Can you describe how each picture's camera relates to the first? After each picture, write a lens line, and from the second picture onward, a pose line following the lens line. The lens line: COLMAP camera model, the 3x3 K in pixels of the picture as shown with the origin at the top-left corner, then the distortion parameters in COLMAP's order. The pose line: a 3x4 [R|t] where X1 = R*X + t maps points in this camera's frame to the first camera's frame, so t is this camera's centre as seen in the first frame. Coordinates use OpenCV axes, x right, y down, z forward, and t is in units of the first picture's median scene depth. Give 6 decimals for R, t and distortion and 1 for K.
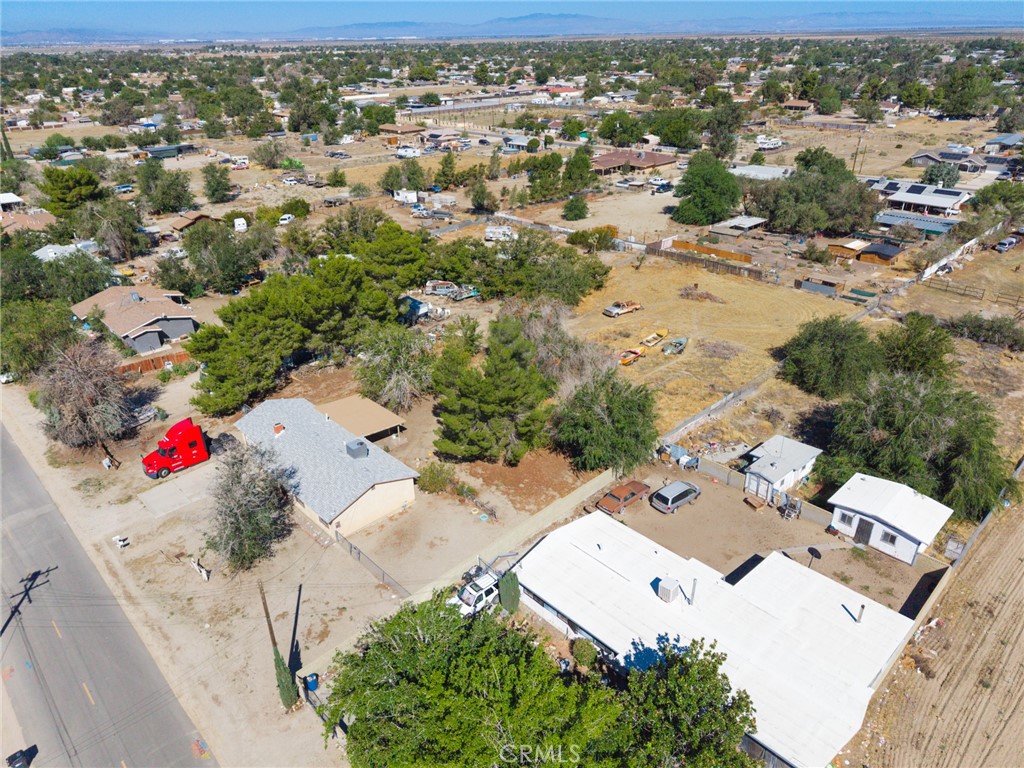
lens RADIAL K [[685.3, 0, 511.5], [0, 685.3, 387.3], [0, 0, 1]] dist [0.027400, -0.027009]
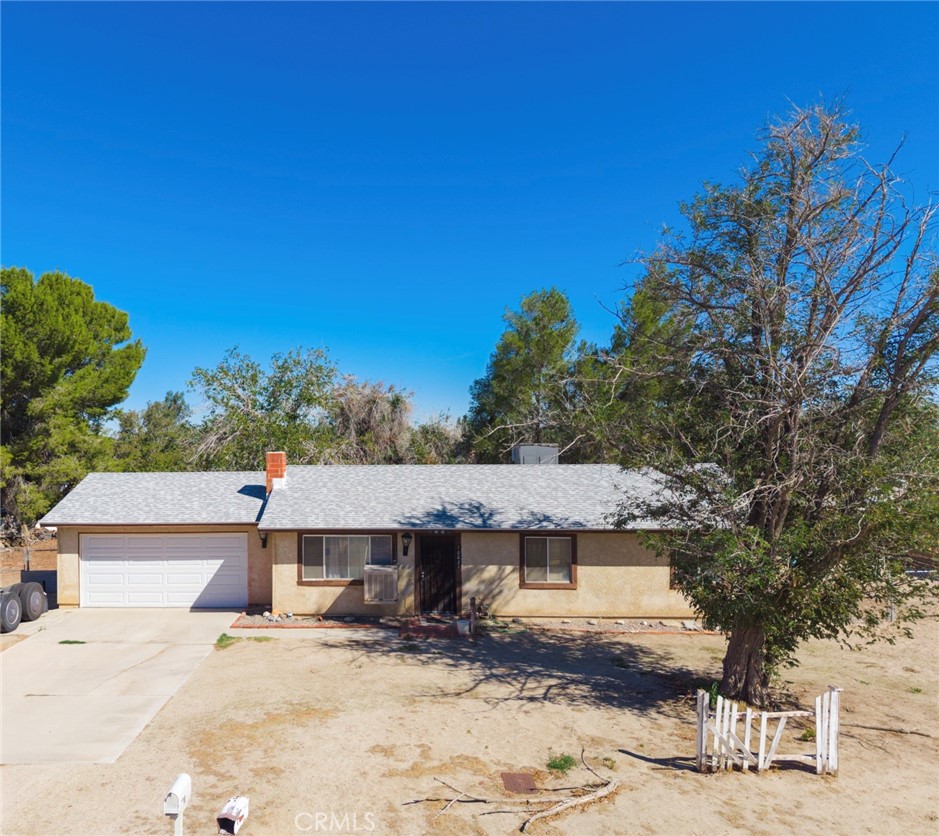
lens RADIAL K [[775.1, 0, 354.6], [0, 775.1, 419.6], [0, 0, 1]] dist [0.009227, 0.000995]
pose [[0.730096, 0.034132, 0.682492, -0.263222], [0.310458, 0.873158, -0.375780, 0.089307], [-0.608750, 0.486240, 0.626892, 0.339690]]
